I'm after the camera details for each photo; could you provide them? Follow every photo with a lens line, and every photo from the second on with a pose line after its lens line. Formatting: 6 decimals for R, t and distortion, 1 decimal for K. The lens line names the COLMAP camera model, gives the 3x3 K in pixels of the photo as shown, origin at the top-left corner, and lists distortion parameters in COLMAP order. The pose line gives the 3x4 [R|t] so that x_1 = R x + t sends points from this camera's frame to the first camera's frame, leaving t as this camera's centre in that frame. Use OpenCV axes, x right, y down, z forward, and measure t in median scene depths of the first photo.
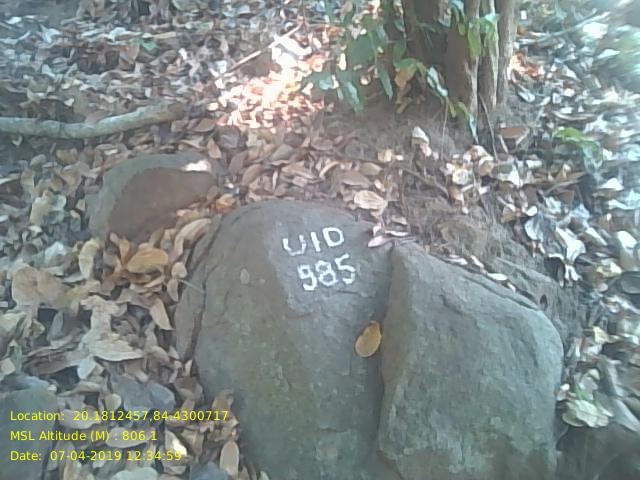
lens RADIAL K [[556.2, 0, 320.0], [0, 556.2, 240.0], [0, 0, 1]] dist [0.027848, -0.168461]
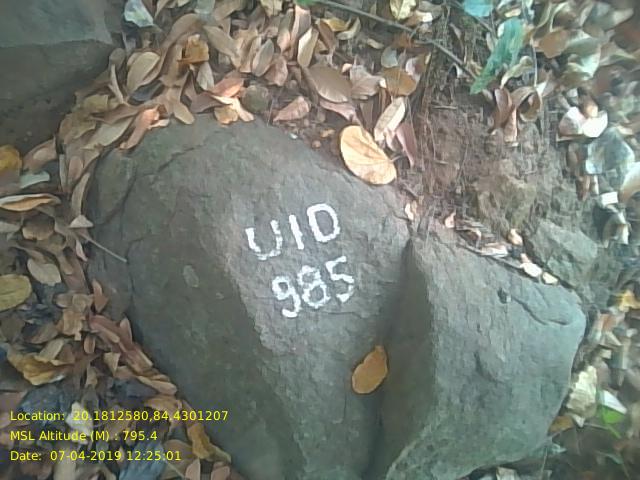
lens RADIAL K [[556.2, 0, 320.0], [0, 556.2, 240.0], [0, 0, 1]] dist [0.027848, -0.168461]
pose [[0.987769, -0.040605, 0.150542, -0.083223], [-0.072438, 0.735471, 0.673673, -0.453438], [-0.138074, -0.676338, 0.723535, 0.541625]]
